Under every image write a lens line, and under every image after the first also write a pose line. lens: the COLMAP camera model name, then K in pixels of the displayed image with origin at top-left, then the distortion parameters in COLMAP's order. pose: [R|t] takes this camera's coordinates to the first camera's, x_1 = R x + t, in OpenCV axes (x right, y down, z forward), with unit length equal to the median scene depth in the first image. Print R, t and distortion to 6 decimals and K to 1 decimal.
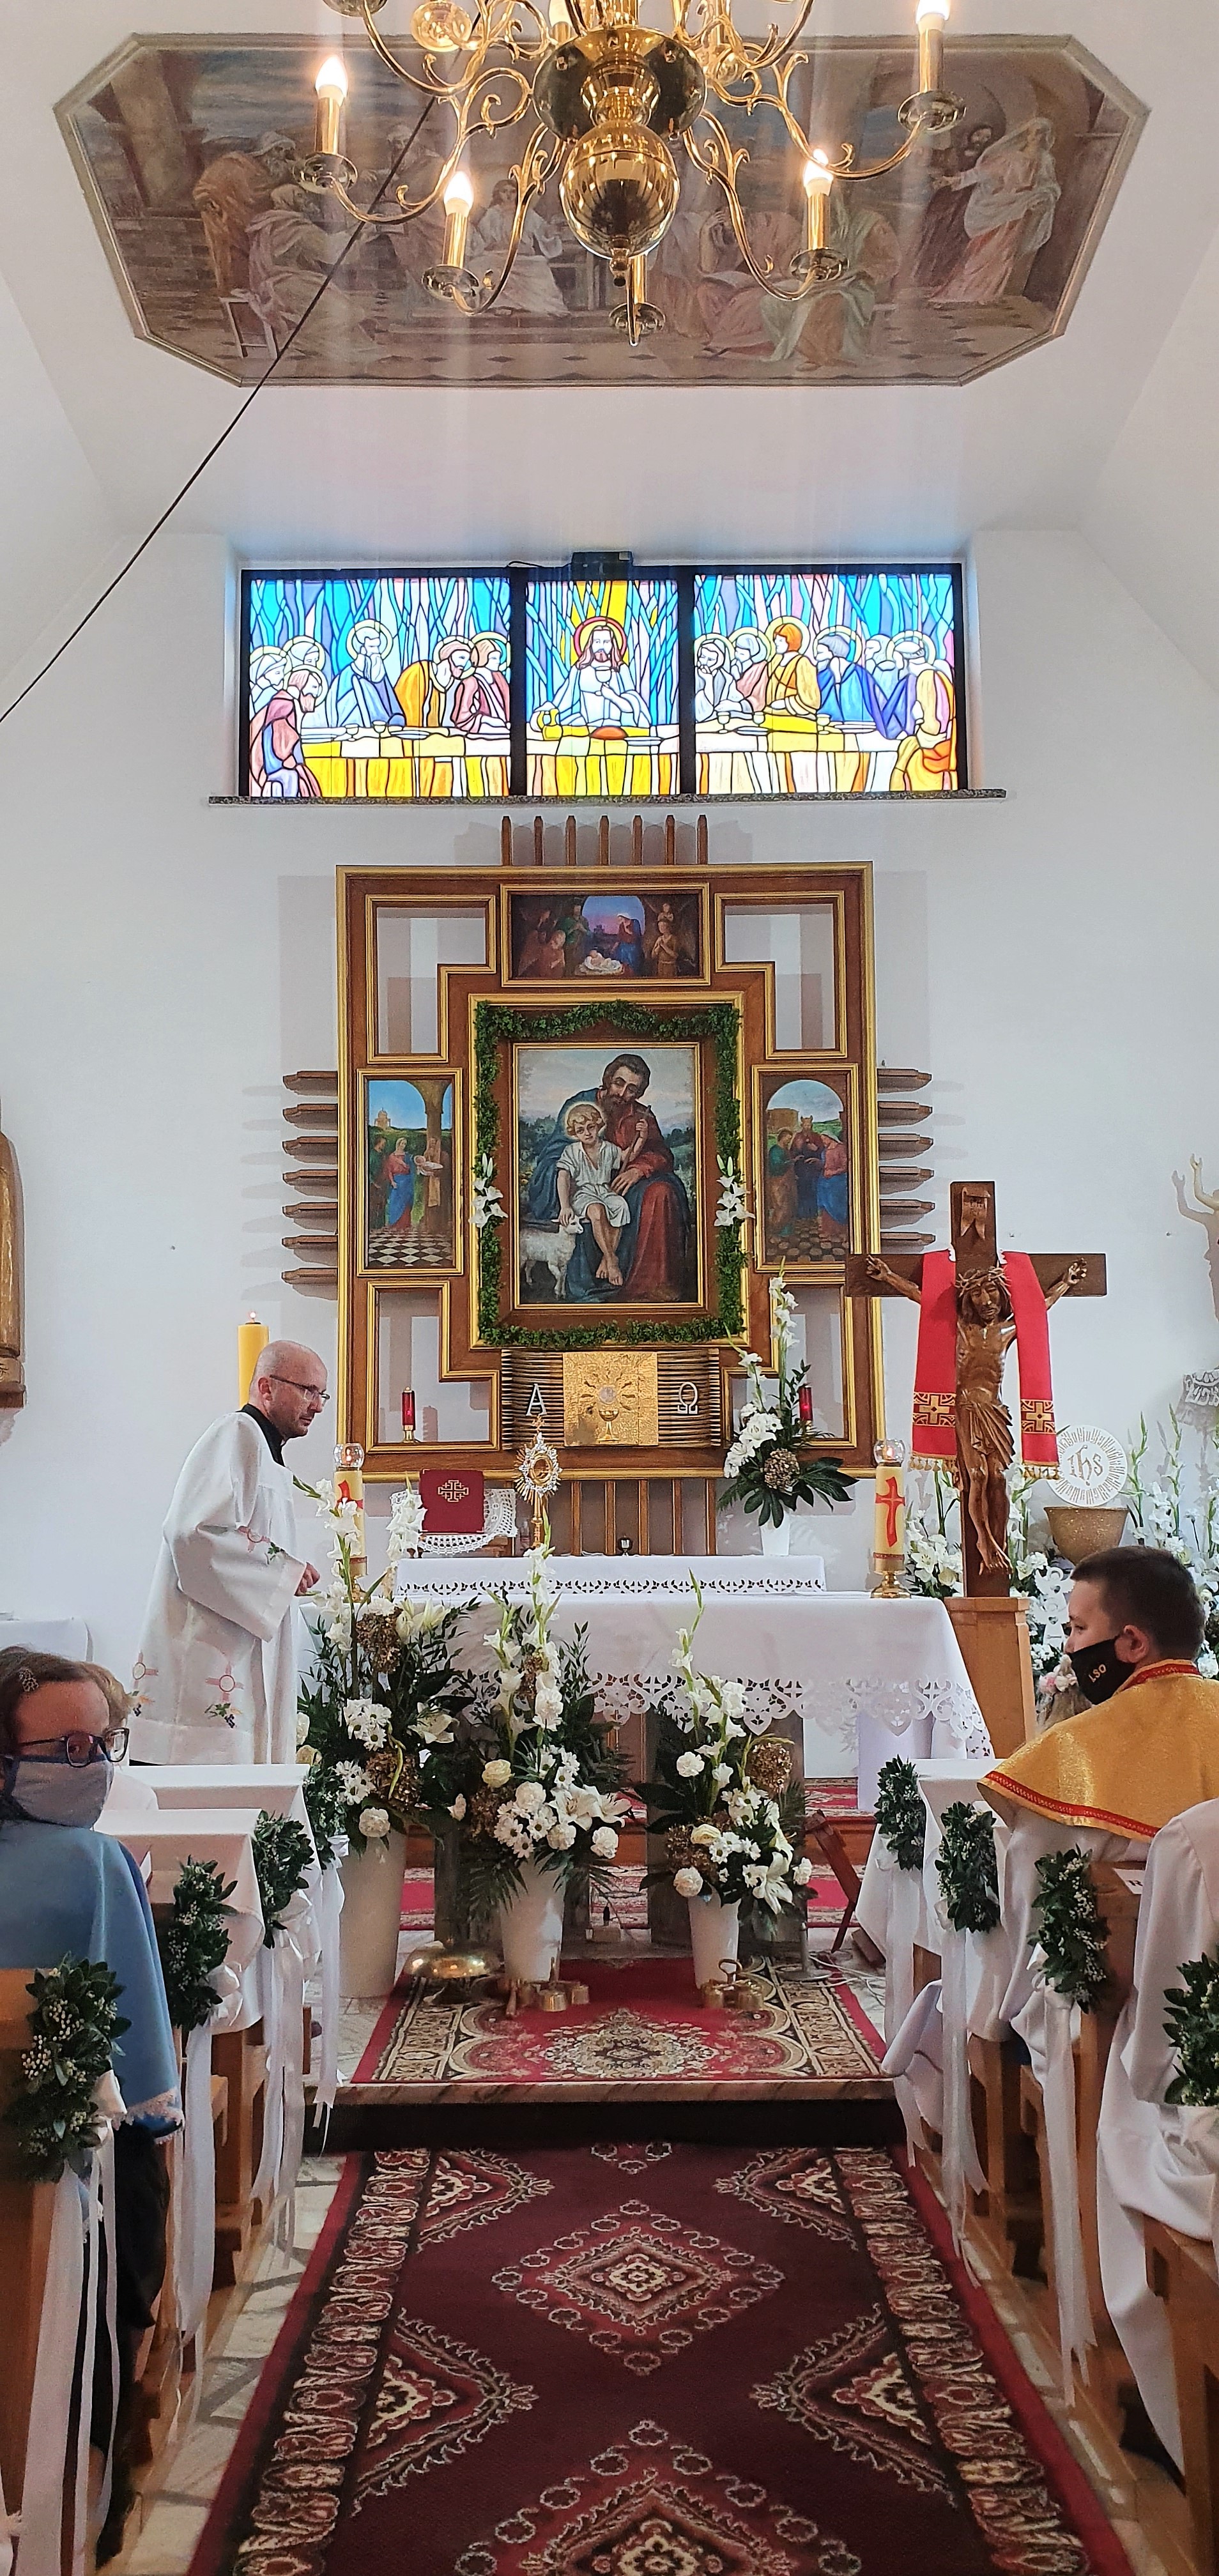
lens RADIAL K [[1953.0, 0, 580.4], [0, 1953.0, 1319.9], [0, 0, 1]] dist [0.266883, -0.781087]
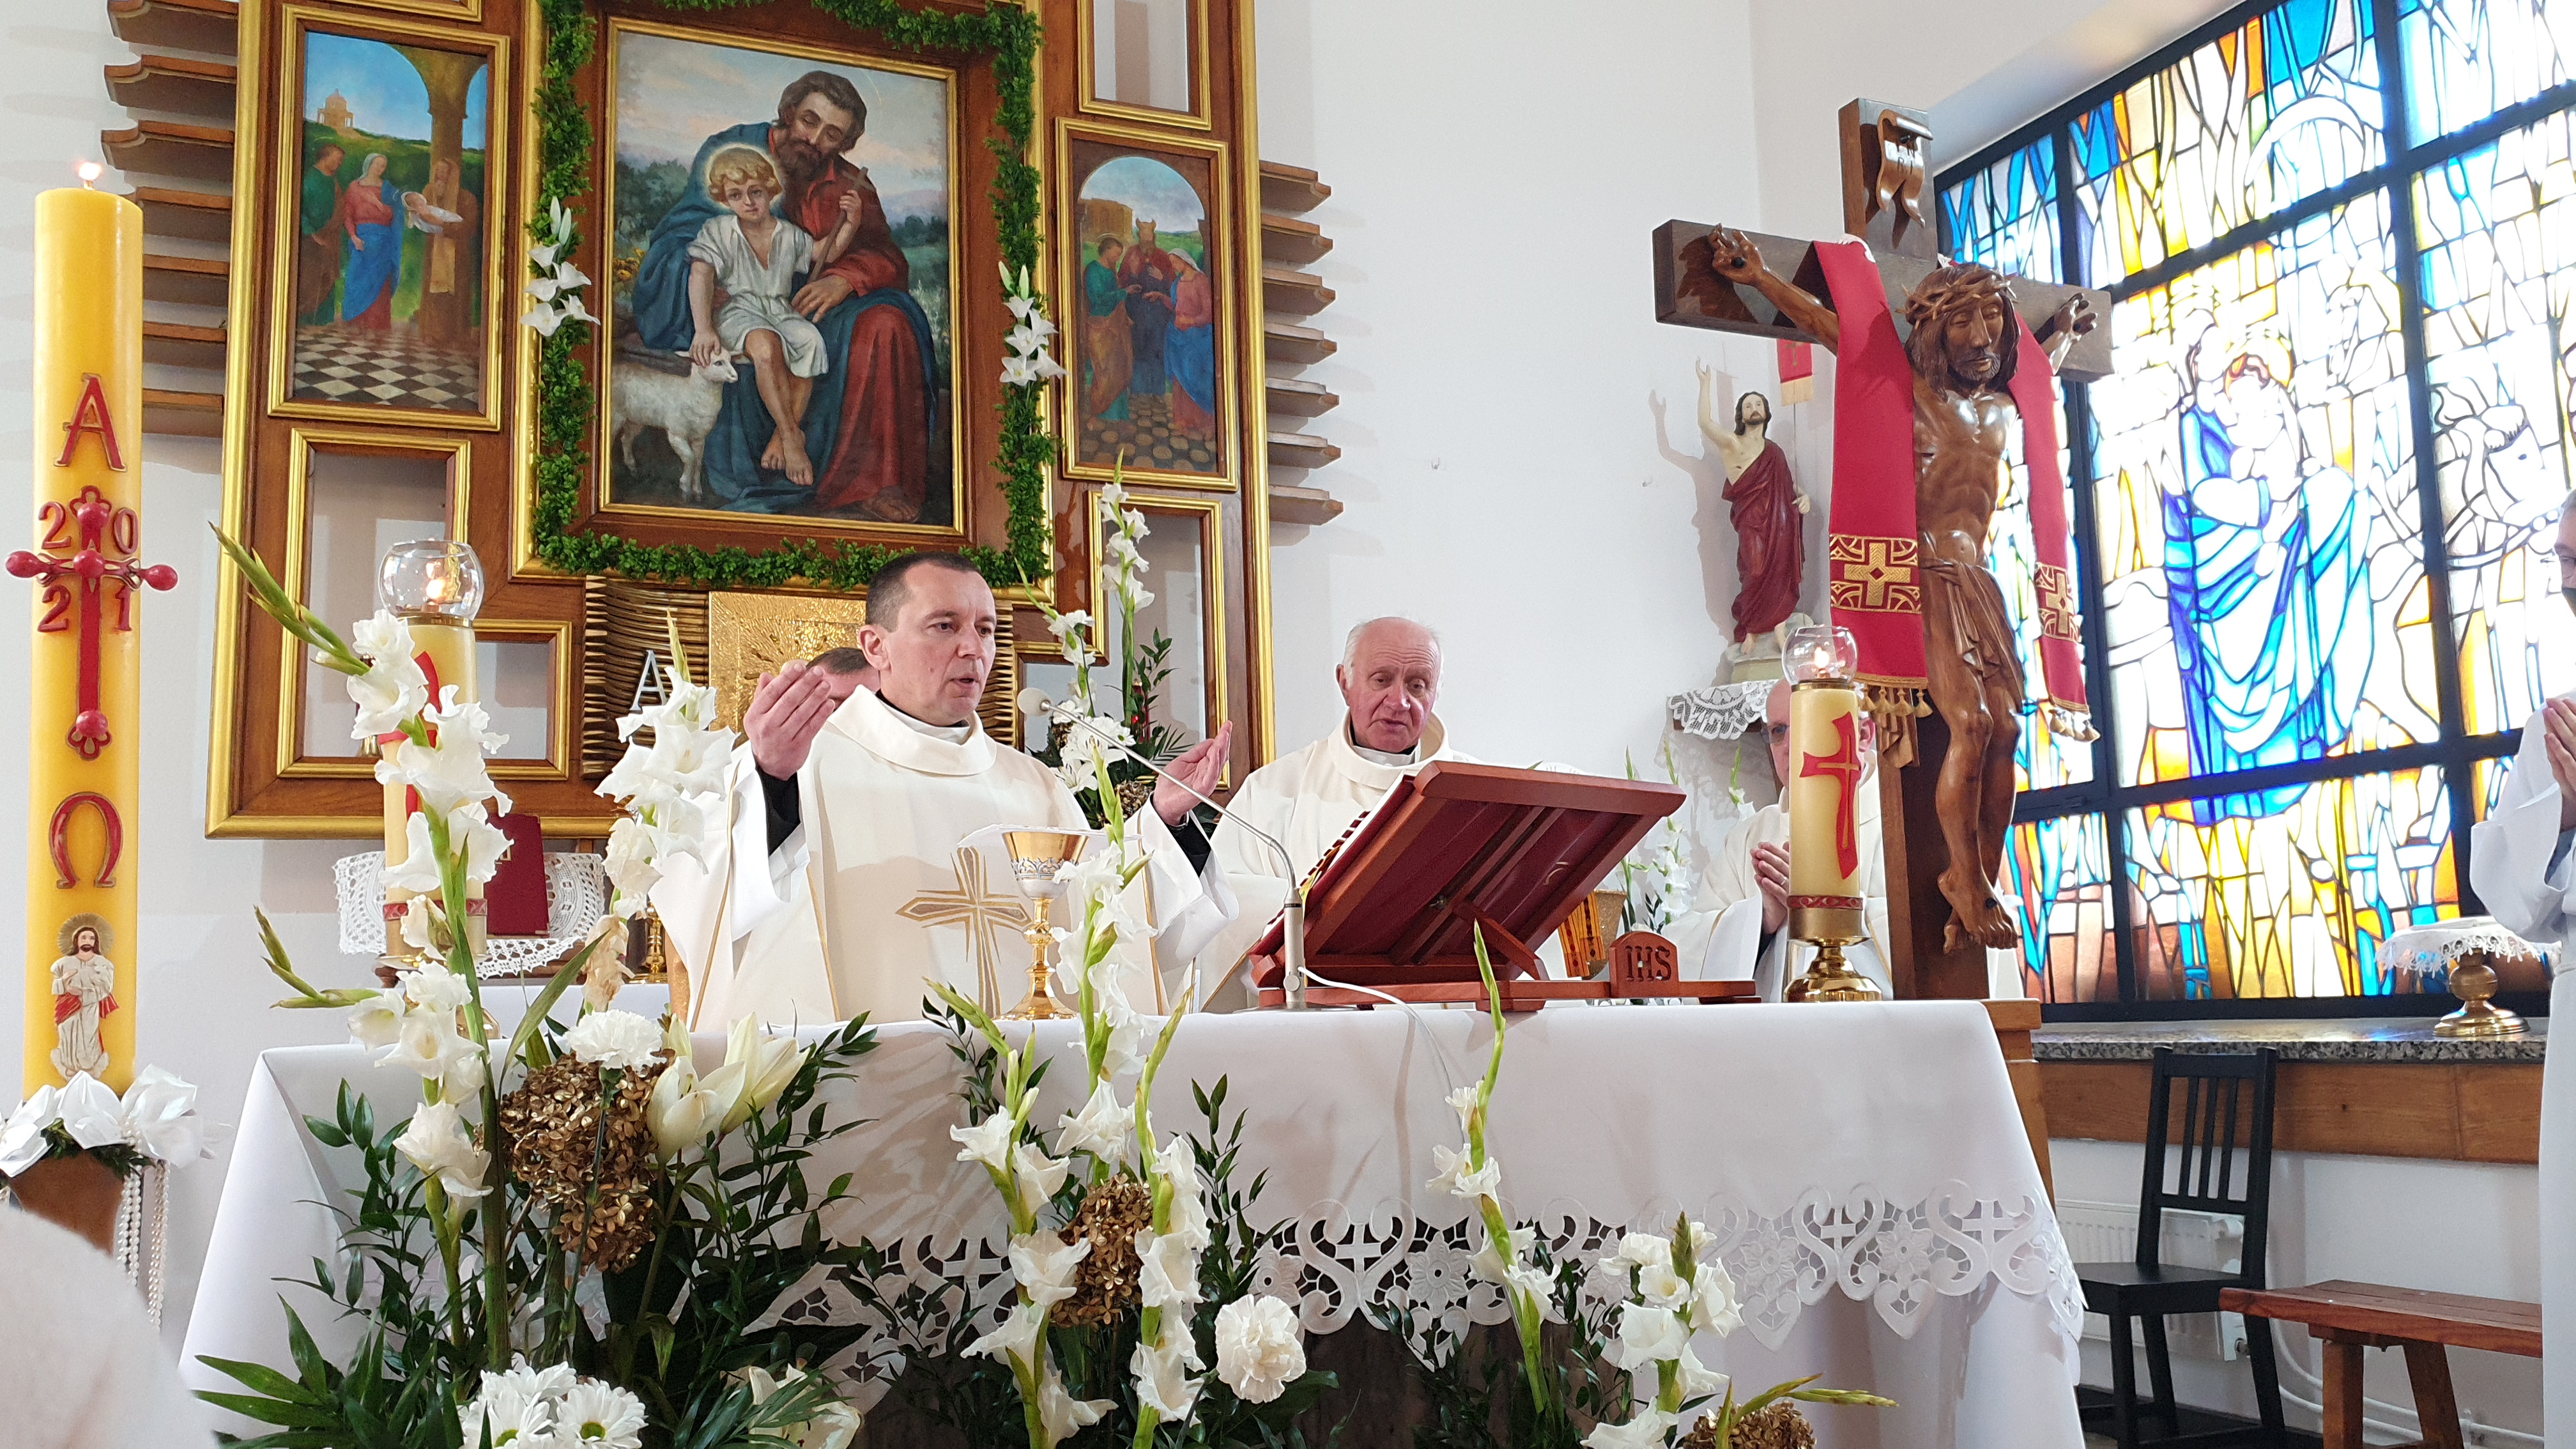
lens RADIAL K [[2101.4, 0, 1302.8], [0, 2101.4, 735.0], [0, 0, 1]] dist [0.083403, -0.216525]
pose [[0.919339, 0.036275, 0.391790, -0.080767], [-0.025786, 0.999155, -0.032001, 0.067184], [-0.392620, 0.019317, 0.919498, 0.418295]]
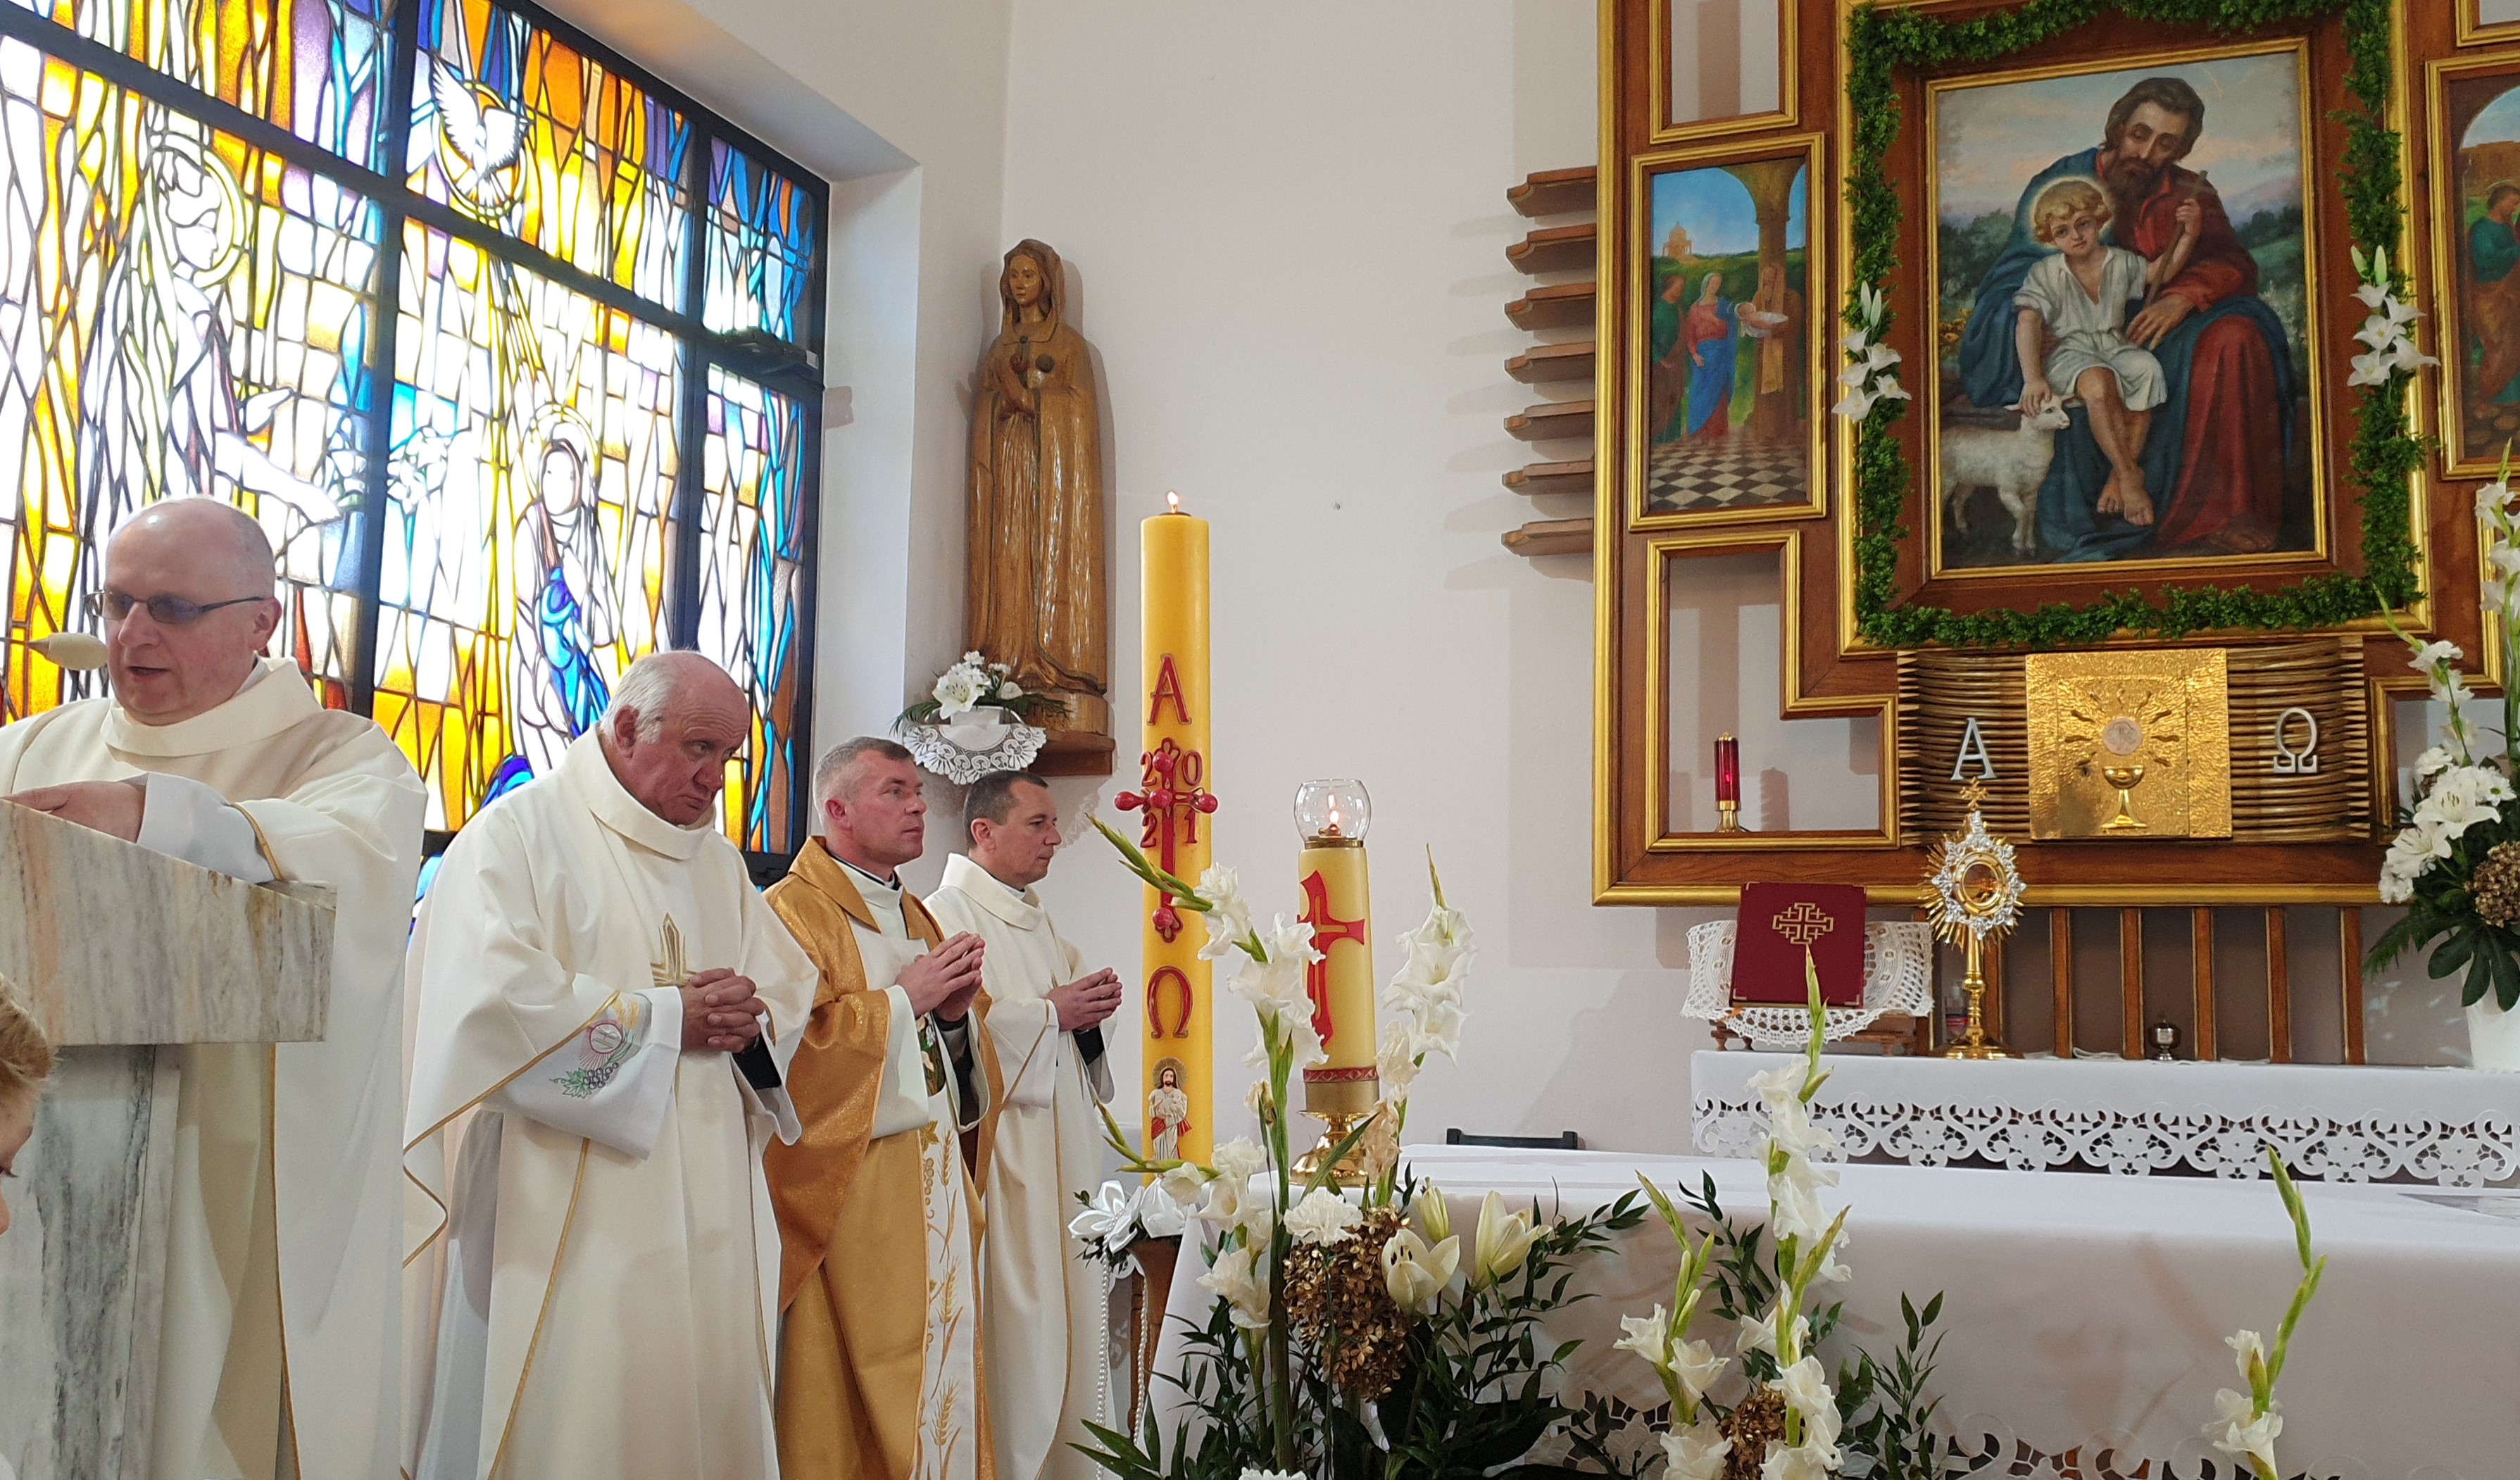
lens RADIAL K [[2259.5, 0, 1340.8], [0, 2259.5, 730.2], [0, 0, 1]] dist [0.073434, -0.191337]
pose [[0.938212, -0.017844, -0.345600, 0.027339], [0.015856, 0.999837, -0.008580, 0.037812], [0.345697, 0.002570, 0.938343, 0.379591]]
